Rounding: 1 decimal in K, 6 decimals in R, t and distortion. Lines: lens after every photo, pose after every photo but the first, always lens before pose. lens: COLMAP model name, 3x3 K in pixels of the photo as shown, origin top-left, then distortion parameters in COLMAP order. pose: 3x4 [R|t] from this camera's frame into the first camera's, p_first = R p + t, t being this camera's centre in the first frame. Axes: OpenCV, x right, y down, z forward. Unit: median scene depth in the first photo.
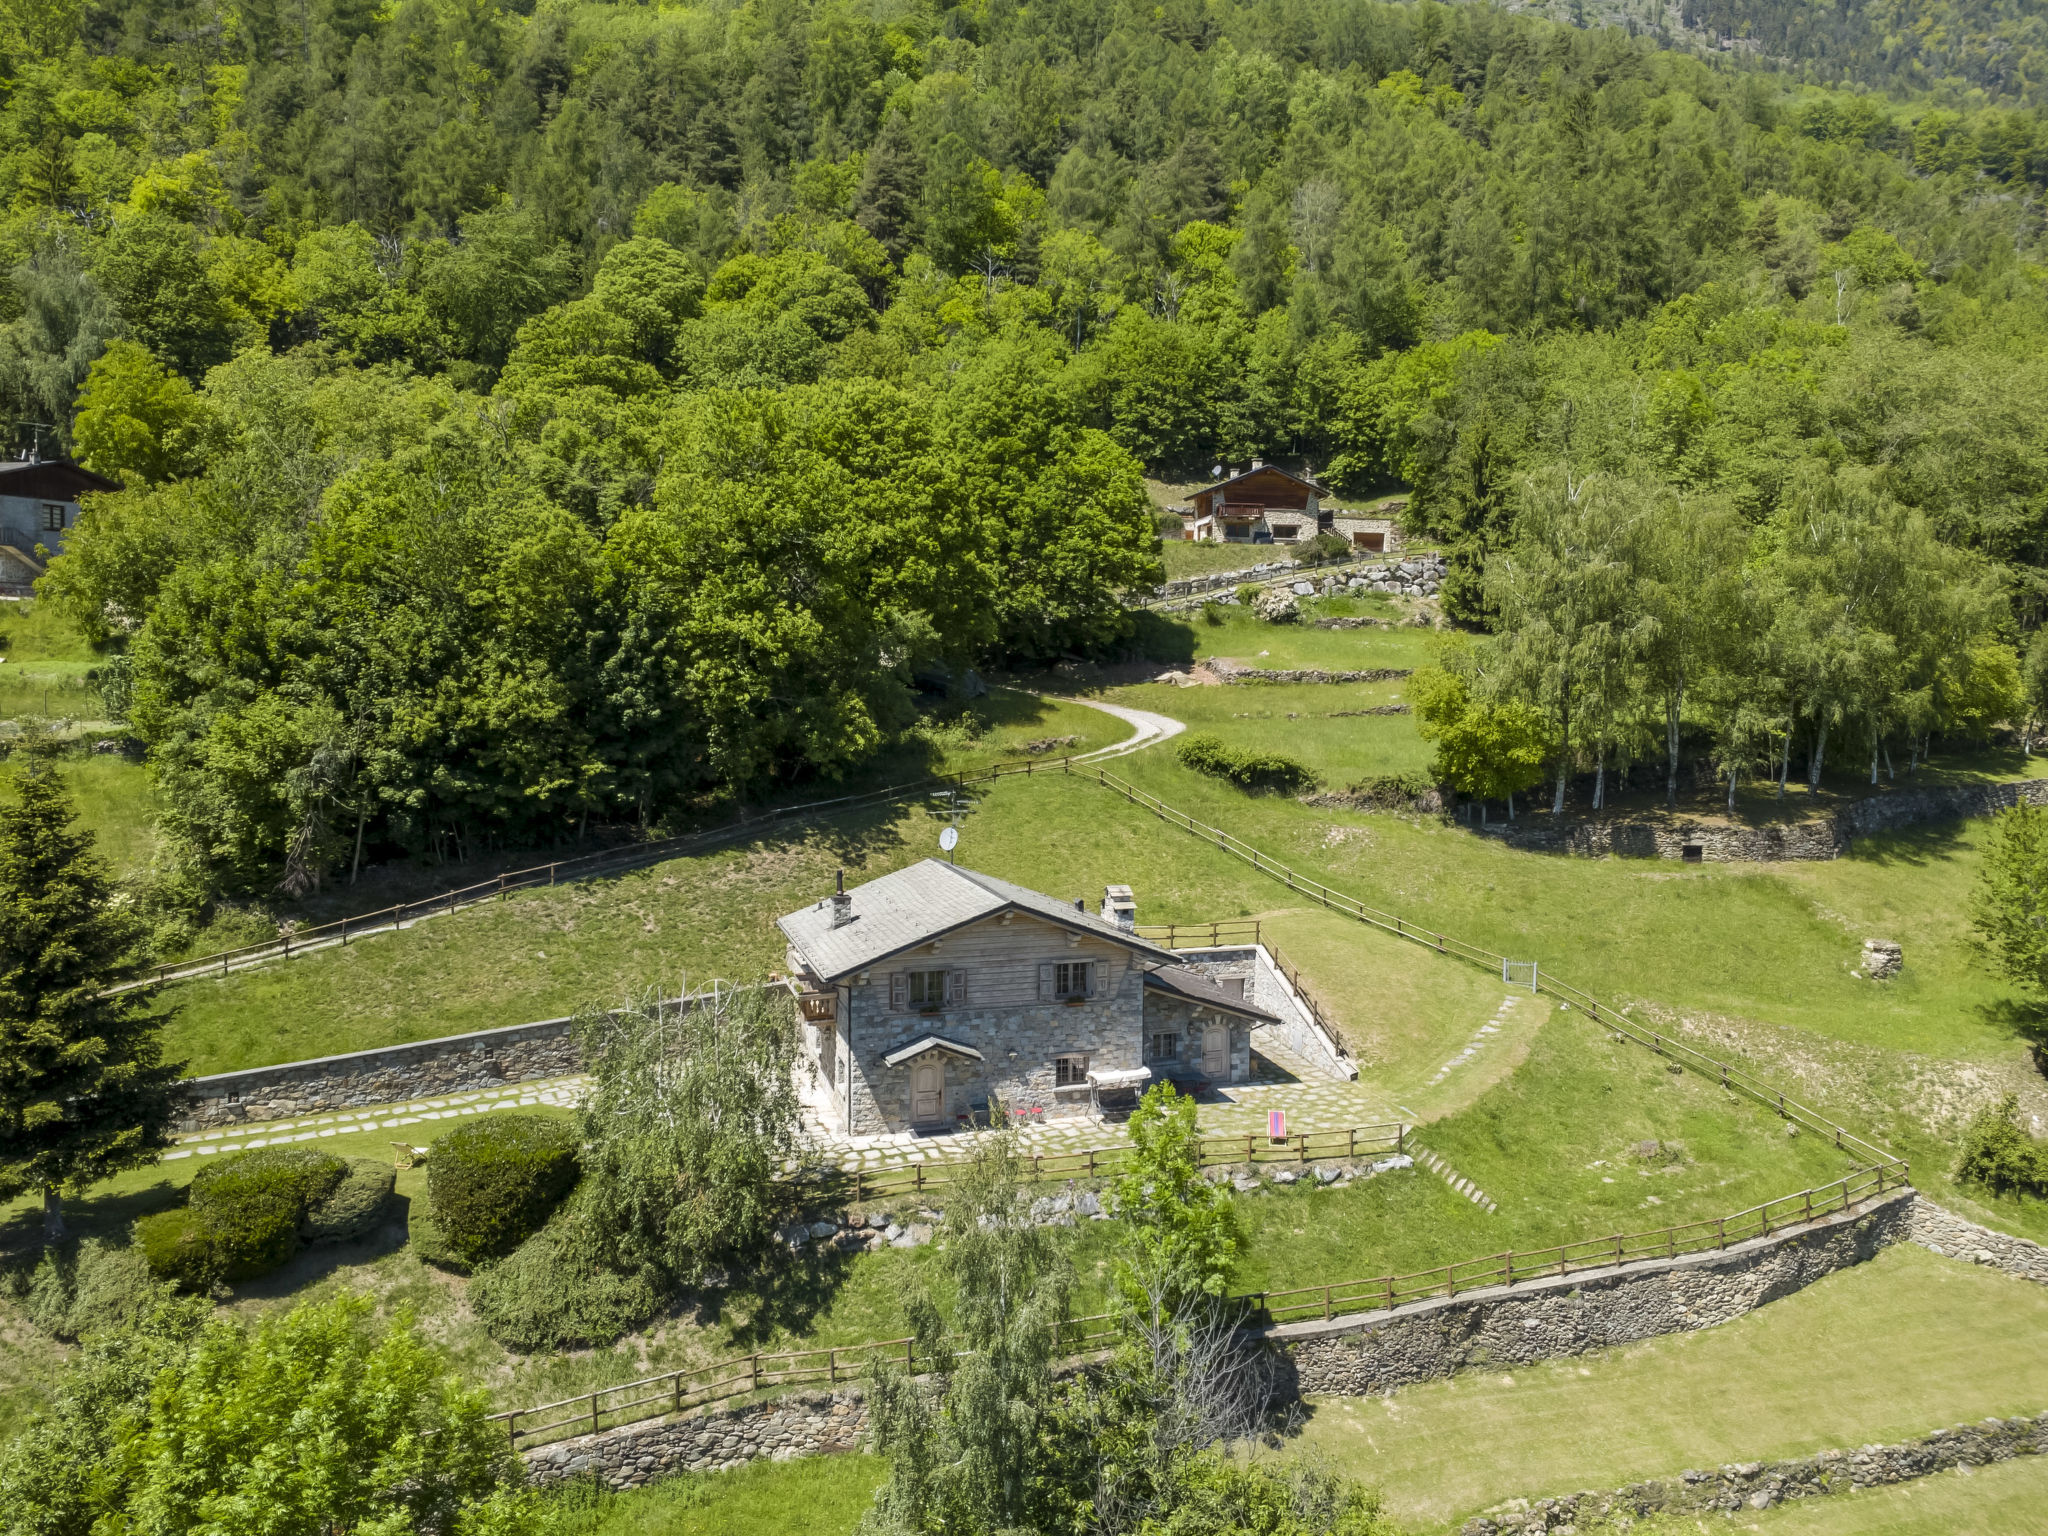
lens RADIAL K [[1519.8, 0, 1067.7], [0, 1519.8, 727.5], [0, 0, 1]] dist [0.000072, 0.012395]
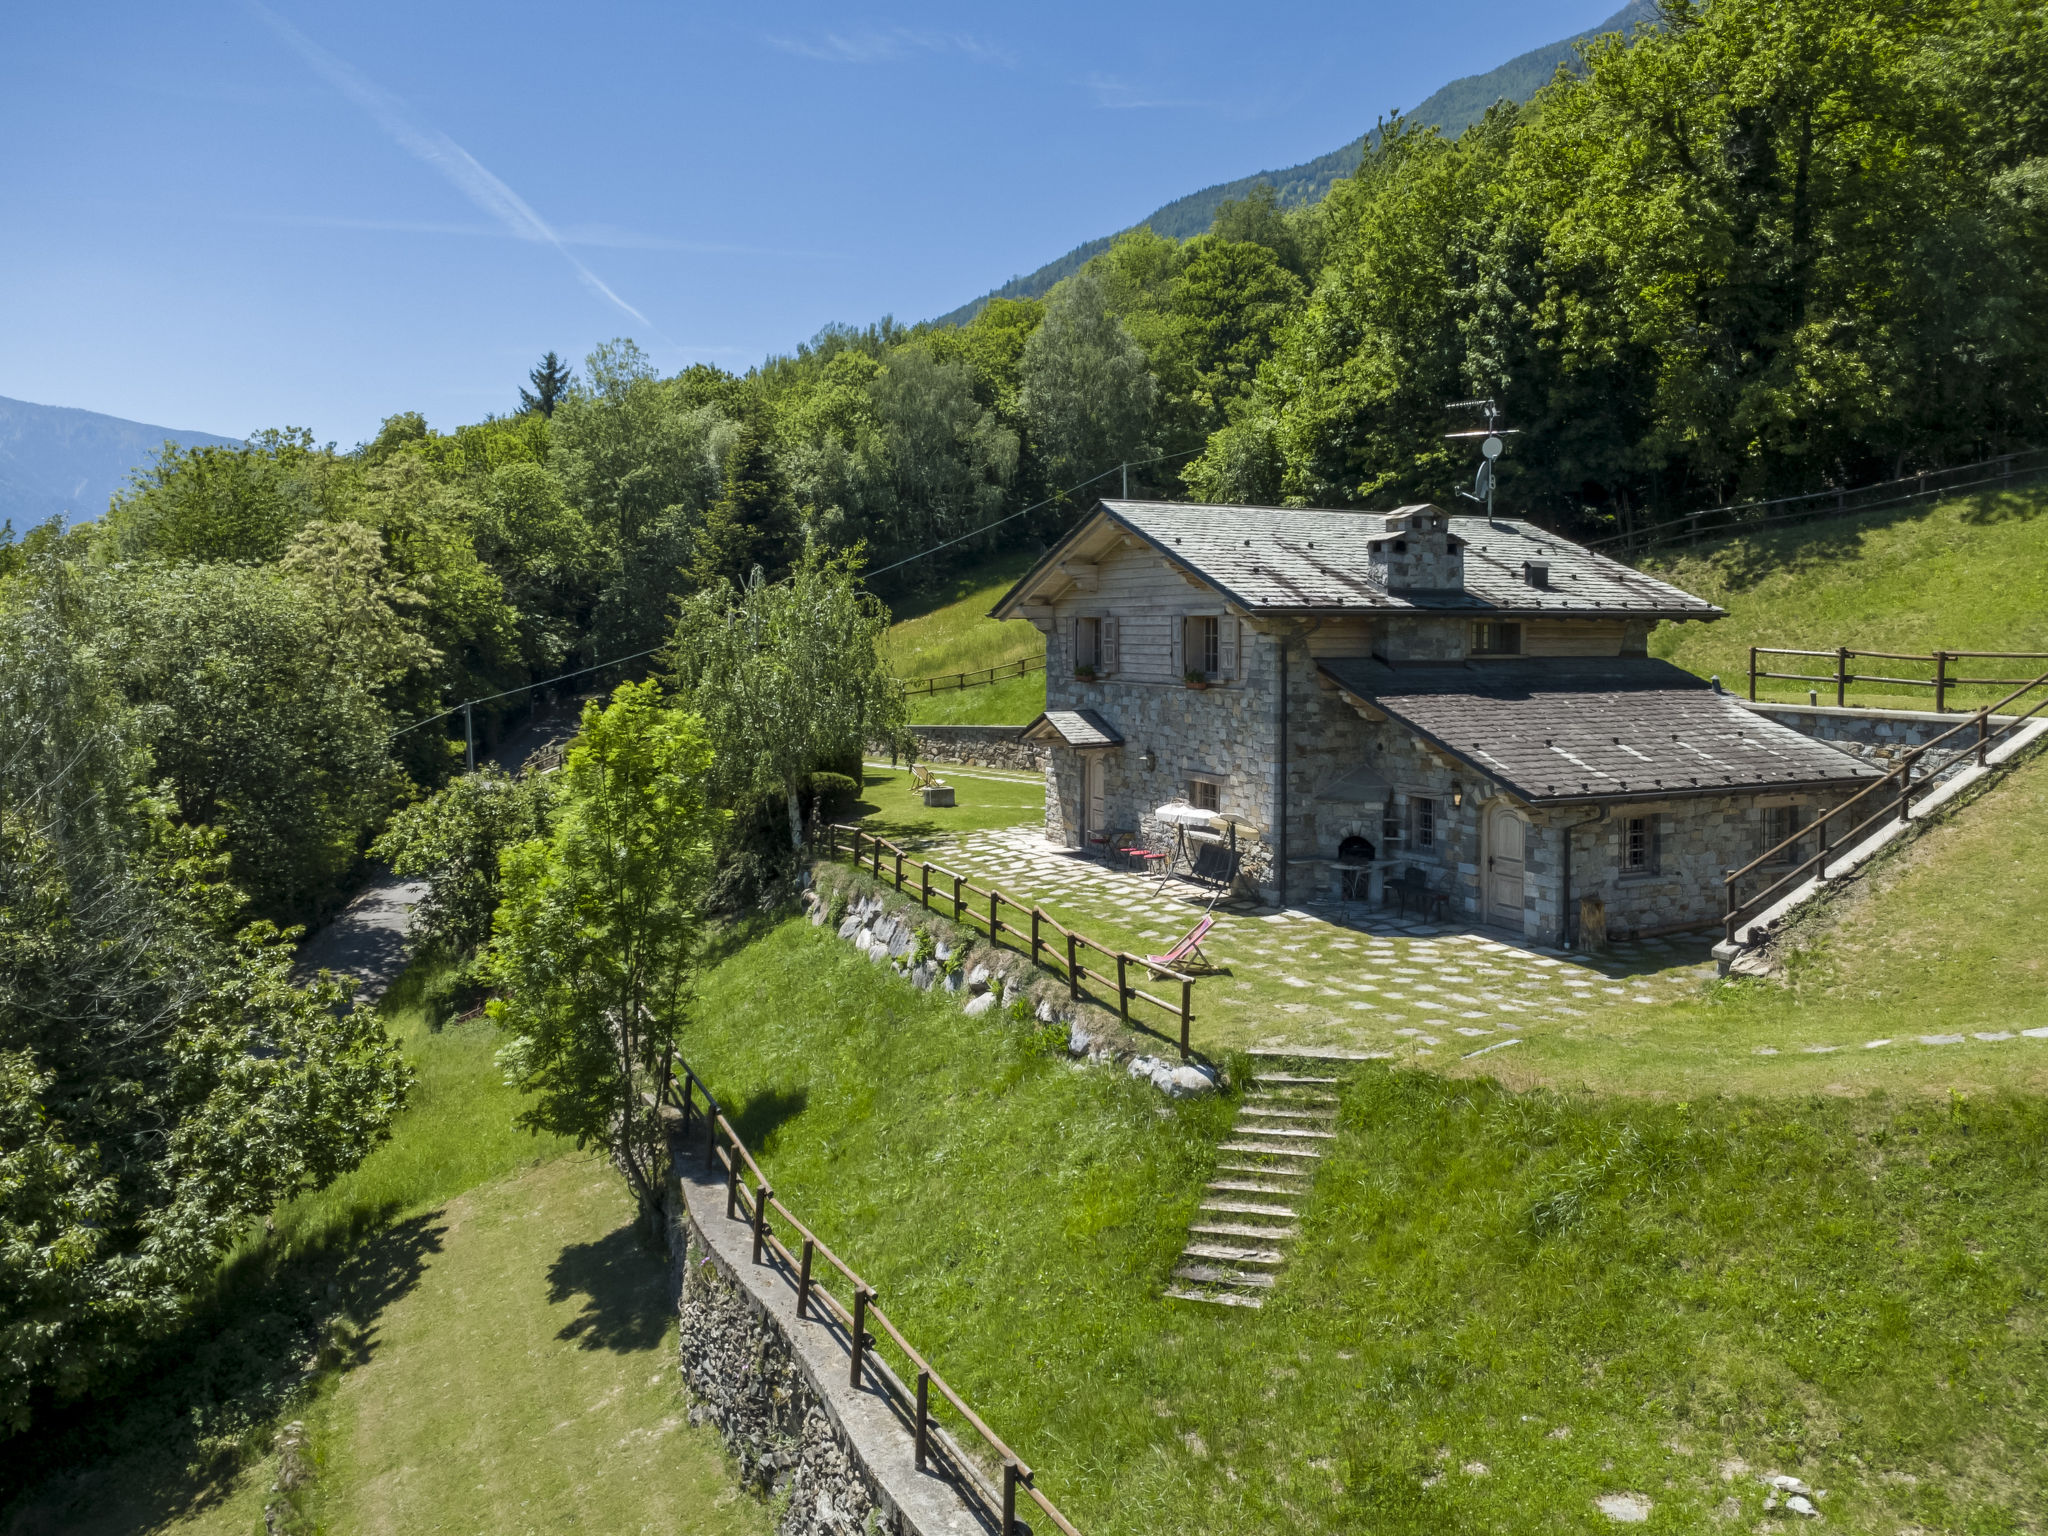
lens RADIAL K [[1554.2, 0, 1087.4], [0, 1554.2, 642.5], [0, 0, 1]] dist [0.004877, -0.001226]
pose [[0.127429, -0.002162, -0.991845, 0.474392], [-0.051538, 0.998632, -0.008798, 0.140669], [0.990508, 0.052239, 0.127144, 0.719825]]
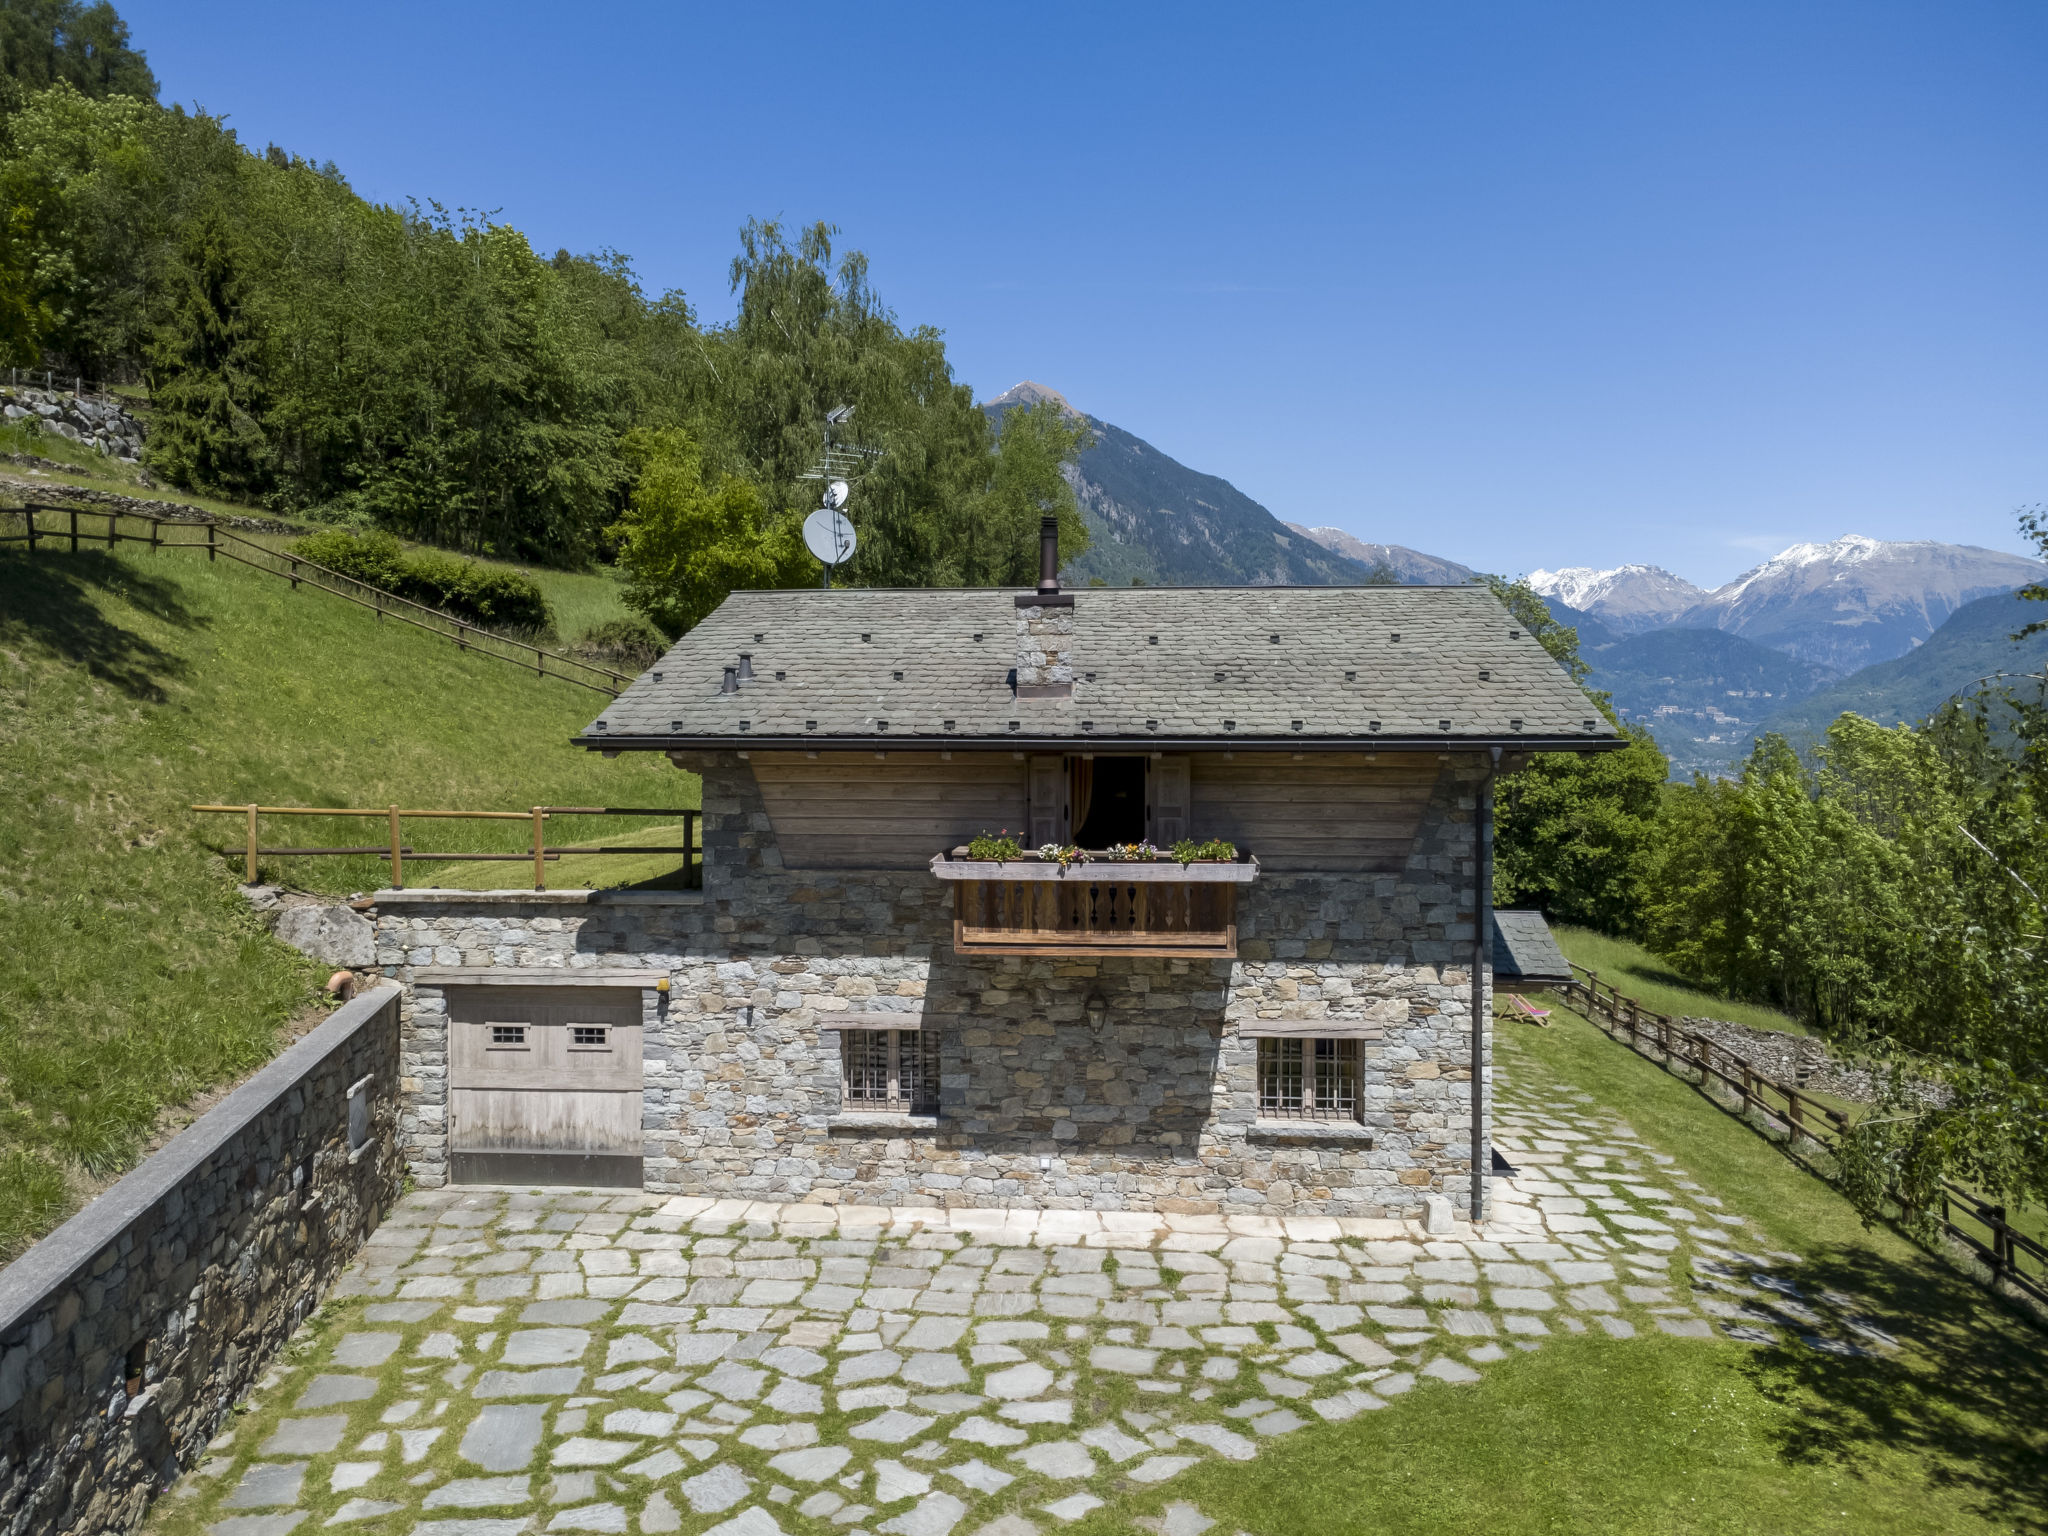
lens RADIAL K [[1467.6, 0, 1030.0], [0, 1467.6, 767.8], [0, 0, 1]] dist [0.006100, 0.005673]
pose [[0.388132, -0.021310, 0.921357, -0.383044], [0.047691, 0.998858, 0.003012, 0.124843], [-0.920369, 0.042772, 0.388705, 0.752415]]
